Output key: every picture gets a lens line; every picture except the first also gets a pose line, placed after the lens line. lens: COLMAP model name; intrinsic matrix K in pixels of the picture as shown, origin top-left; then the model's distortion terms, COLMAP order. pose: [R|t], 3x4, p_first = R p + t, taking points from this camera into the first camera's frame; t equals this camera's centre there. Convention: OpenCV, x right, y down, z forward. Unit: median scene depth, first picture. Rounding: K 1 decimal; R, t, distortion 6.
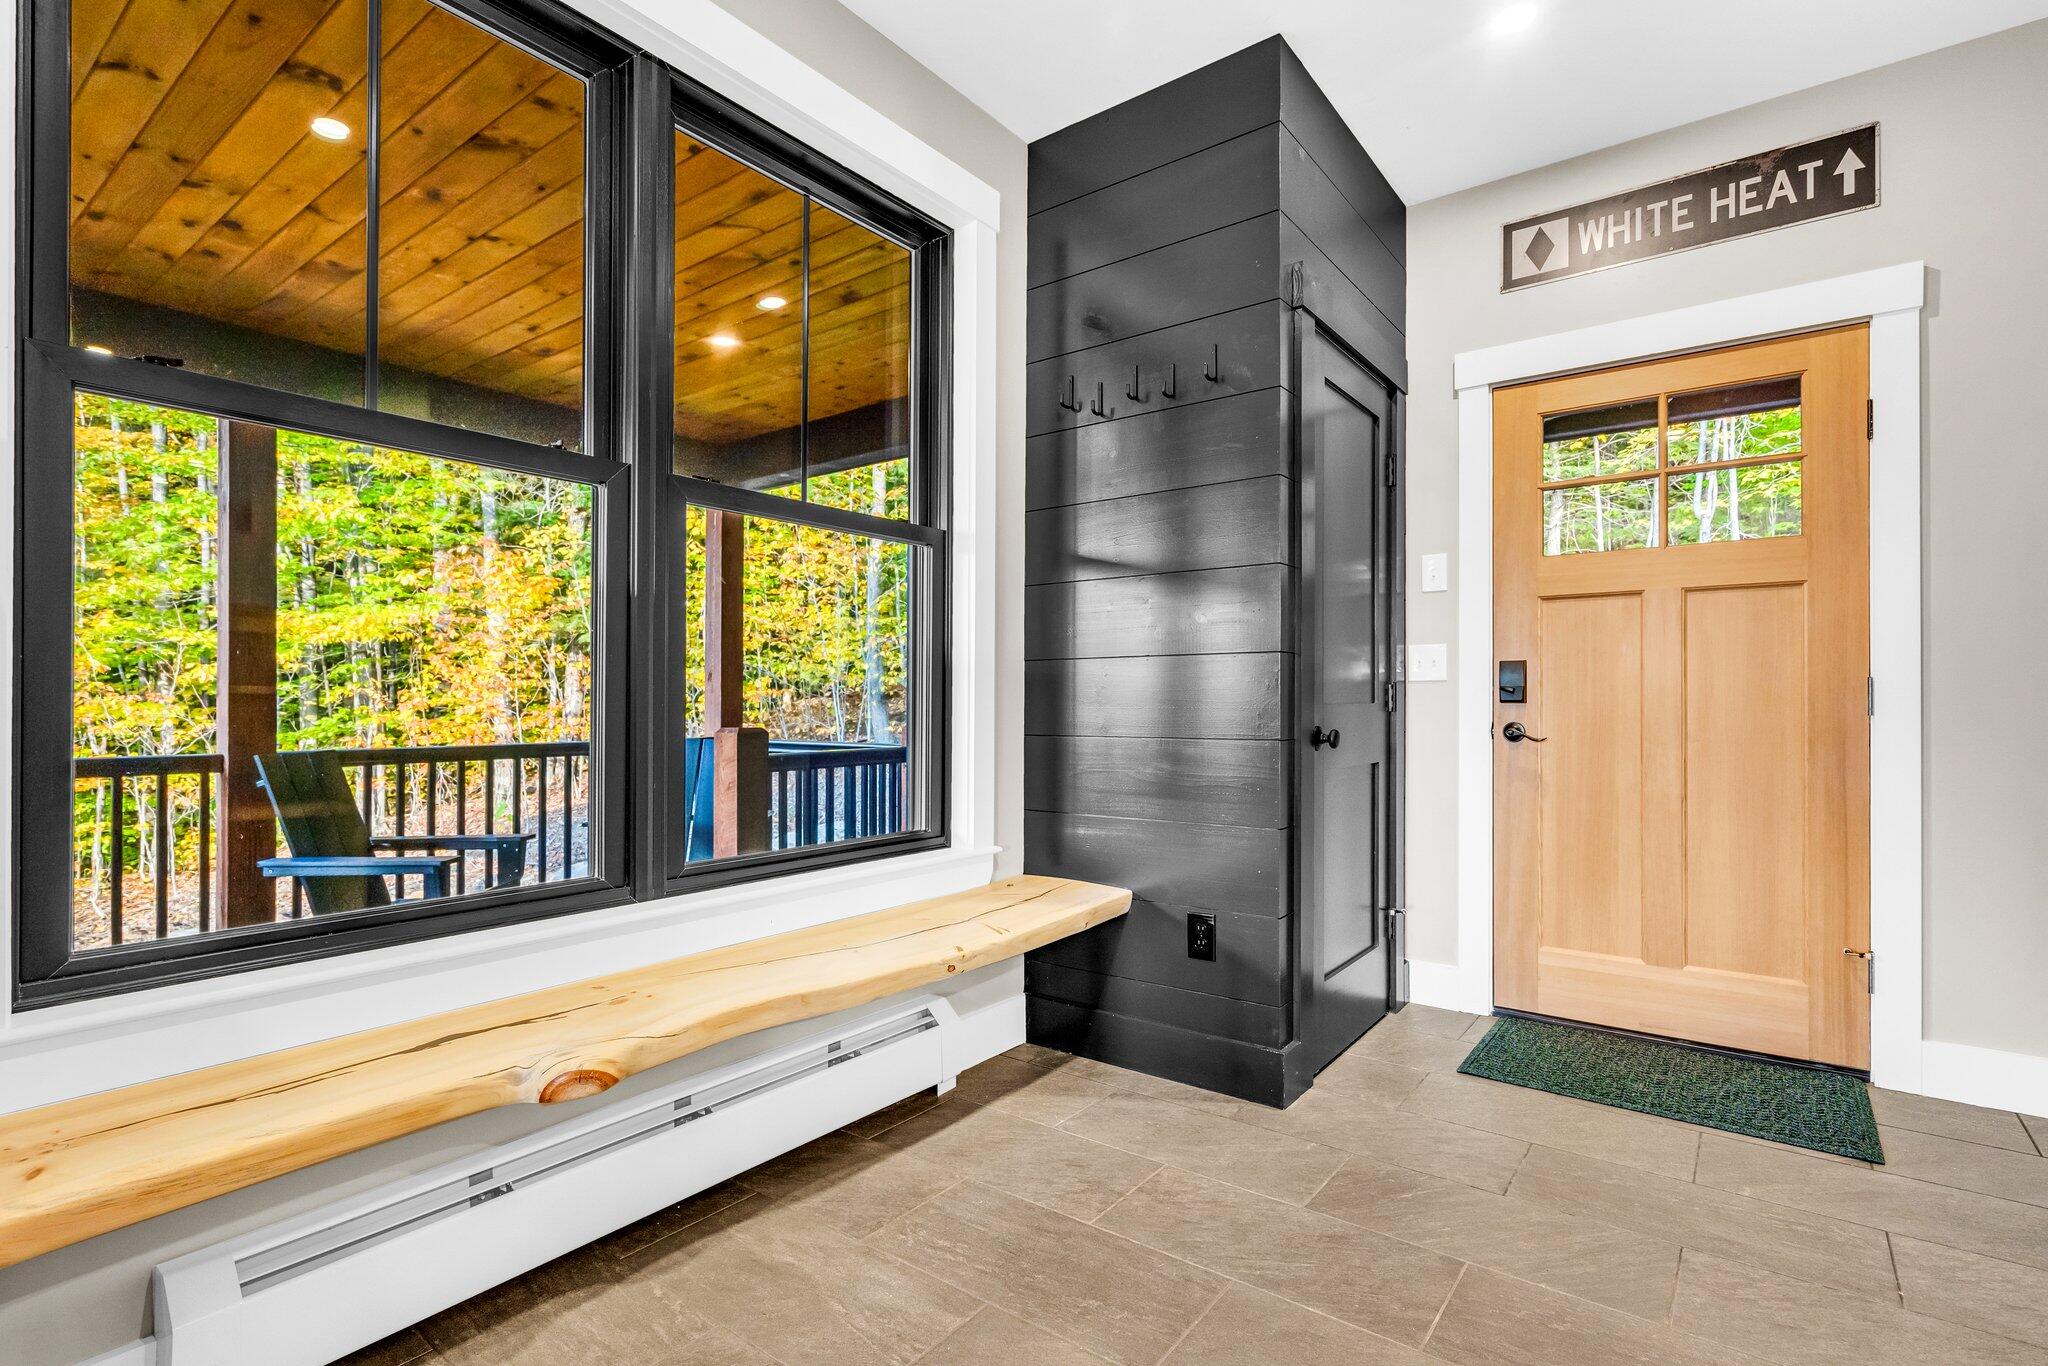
lens RADIAL K [[950.0, 0, 1017.6], [0, 950.0, 687.0], [0, 0, 1]] dist [0.000093, 0.000981]
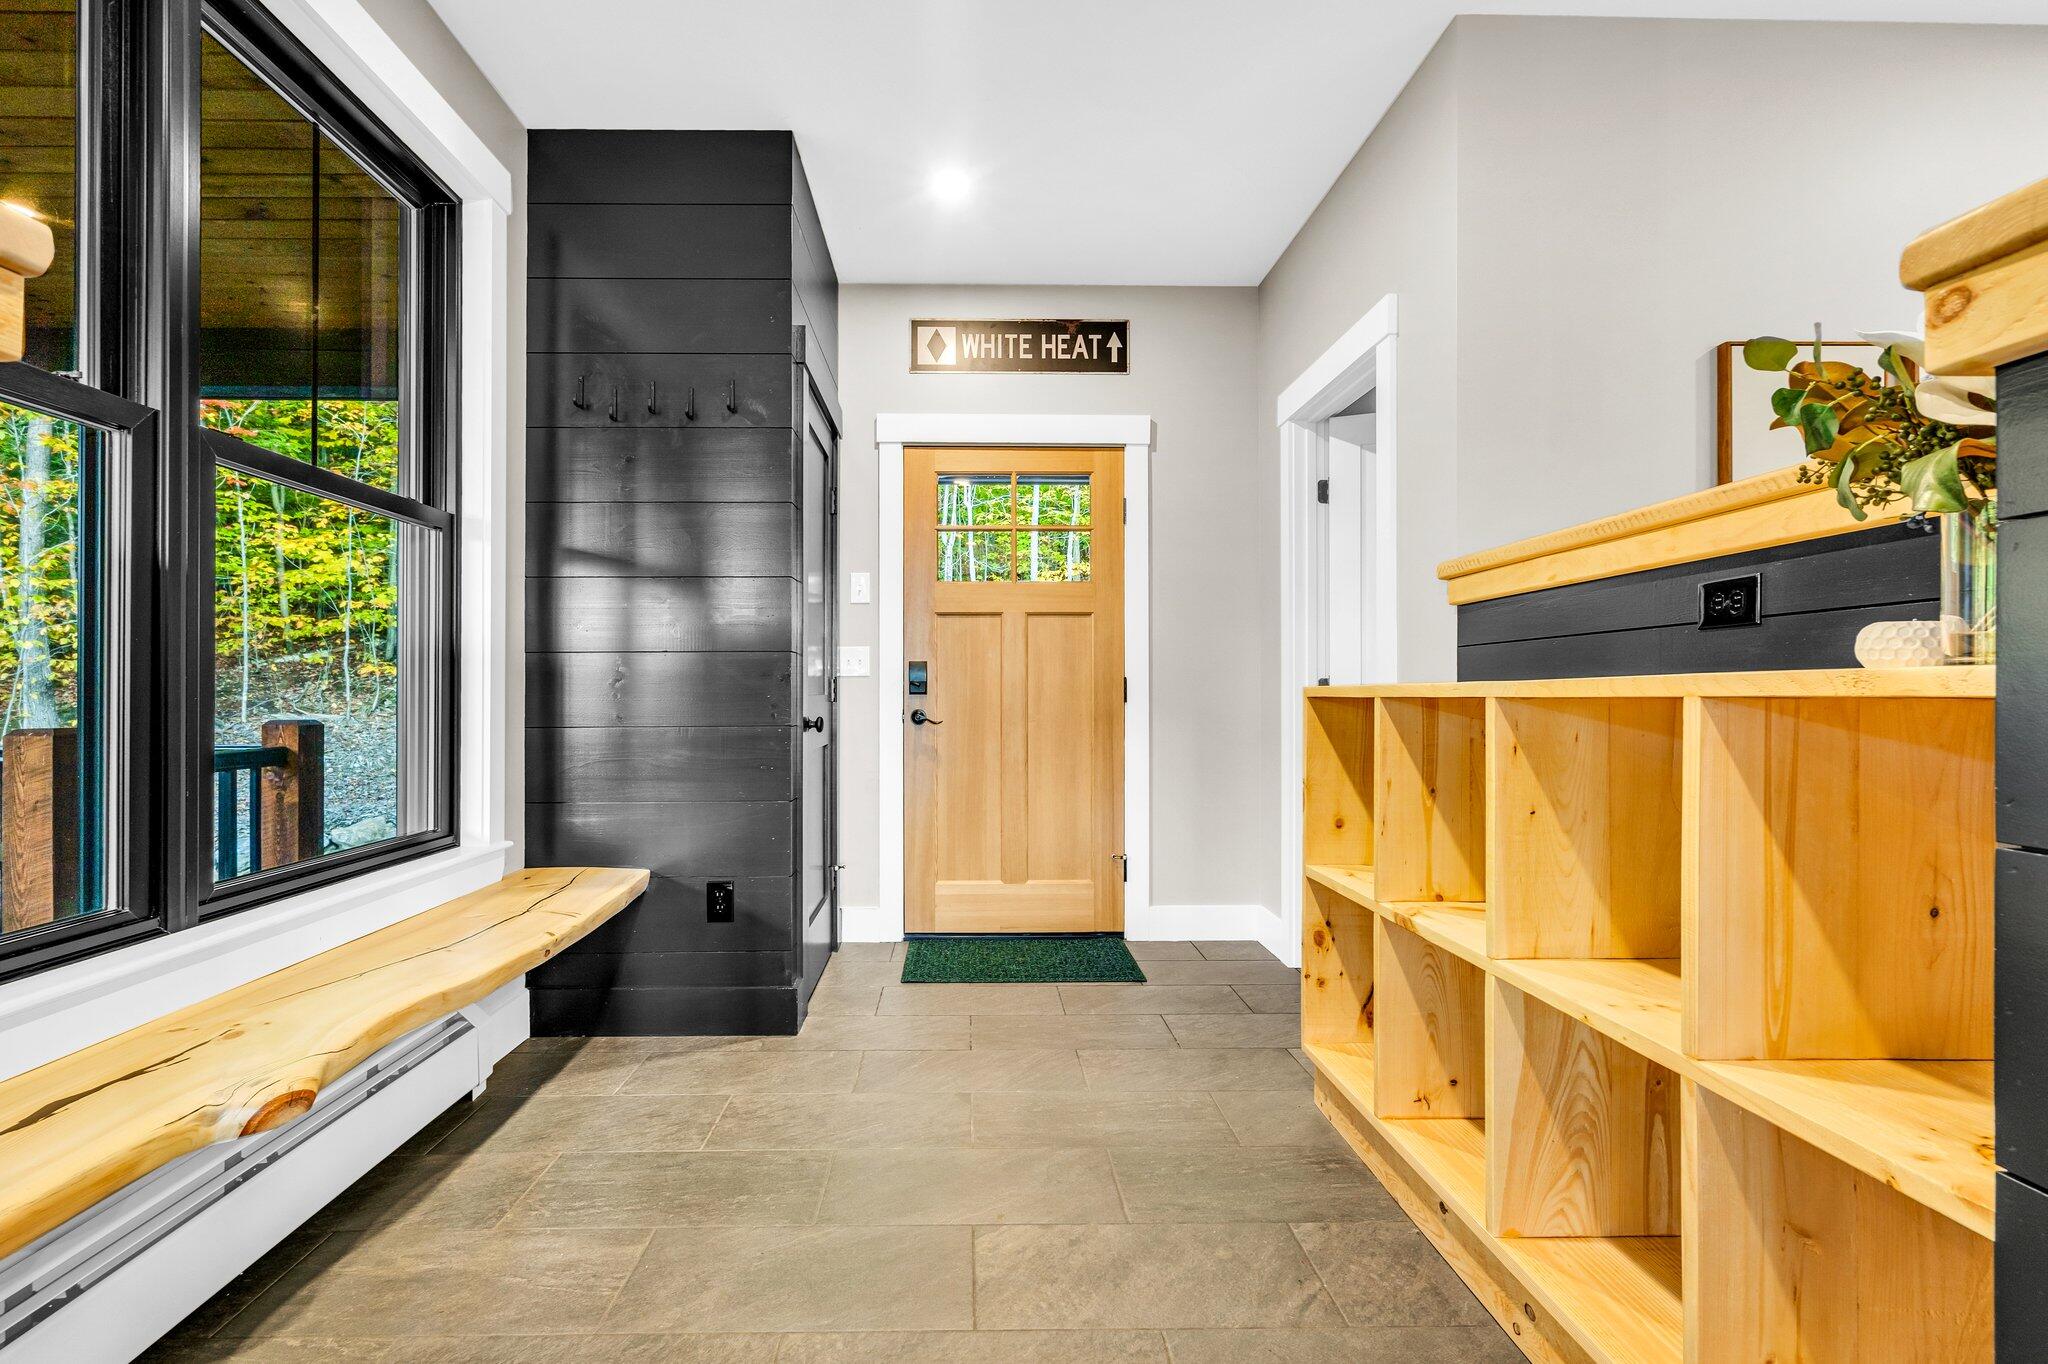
lens RADIAL K [[979.9, 0, 955.7], [0, 979.9, 668.9], [0, 0, 1]] dist [0.004117, 0.001188]
pose [[0.787783, 0.015017, 0.615770, -0.287702], [-0.009890, 0.999882, -0.011731, -0.002940], [-0.615873, 0.003151, 0.787839, -0.083989]]
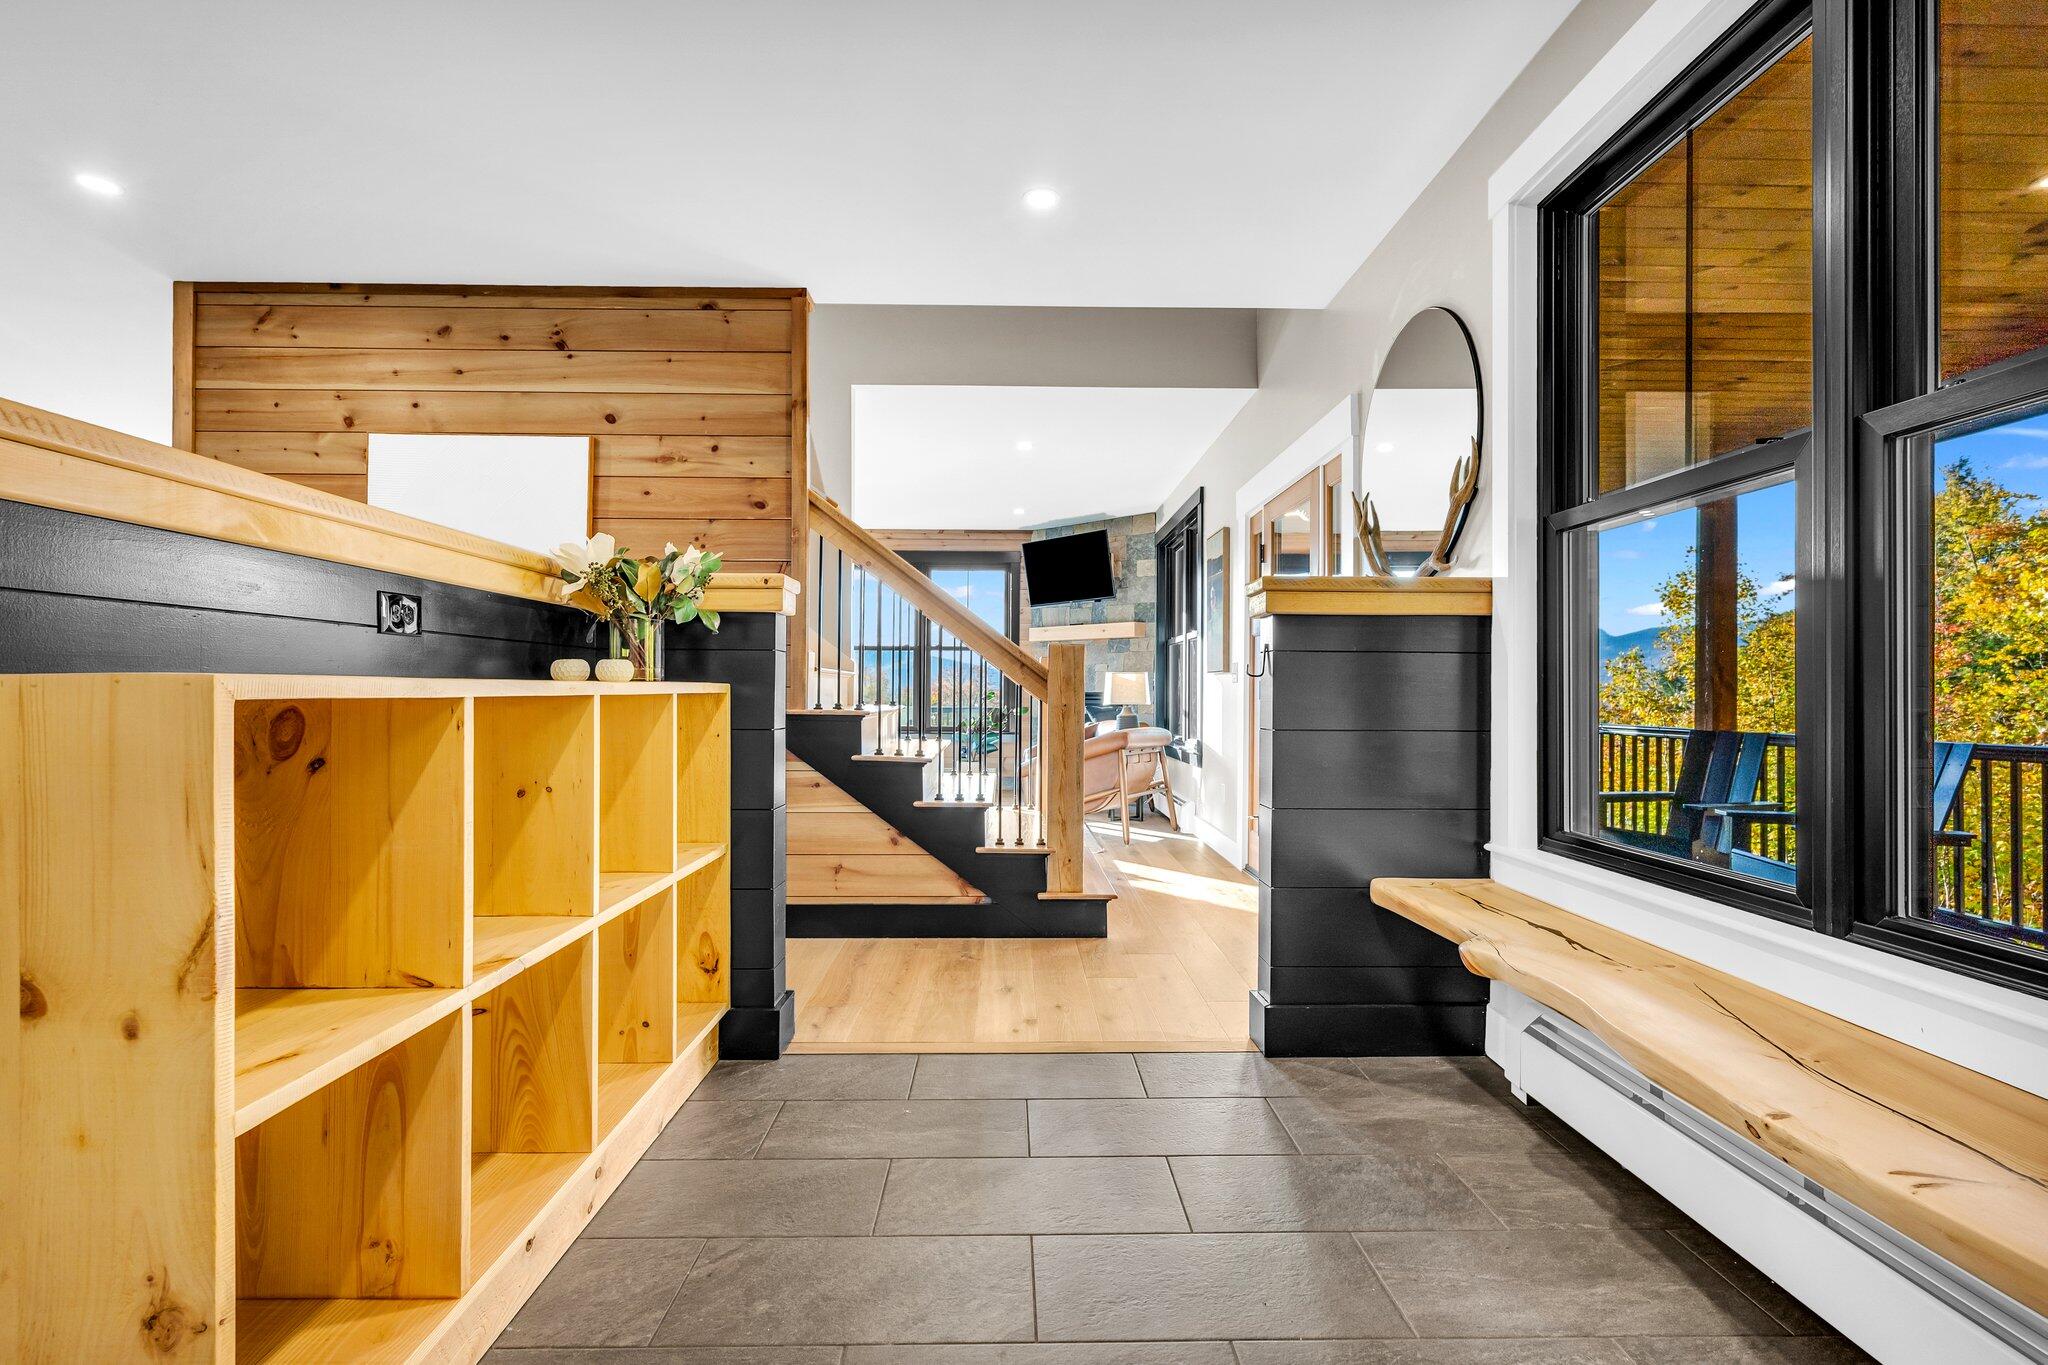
lens RADIAL K [[1013.2, 0, 1017.3], [0, 1013.2, 687.7], [0, 0, 1]] dist [0.000394, 0.000160]
pose [[-0.773766, -0.004766, -0.633454, 0.549051], [0.007662, 0.999828, -0.016881, 0.012456], [0.633426, -0.017916, -0.773596, 0.924615]]
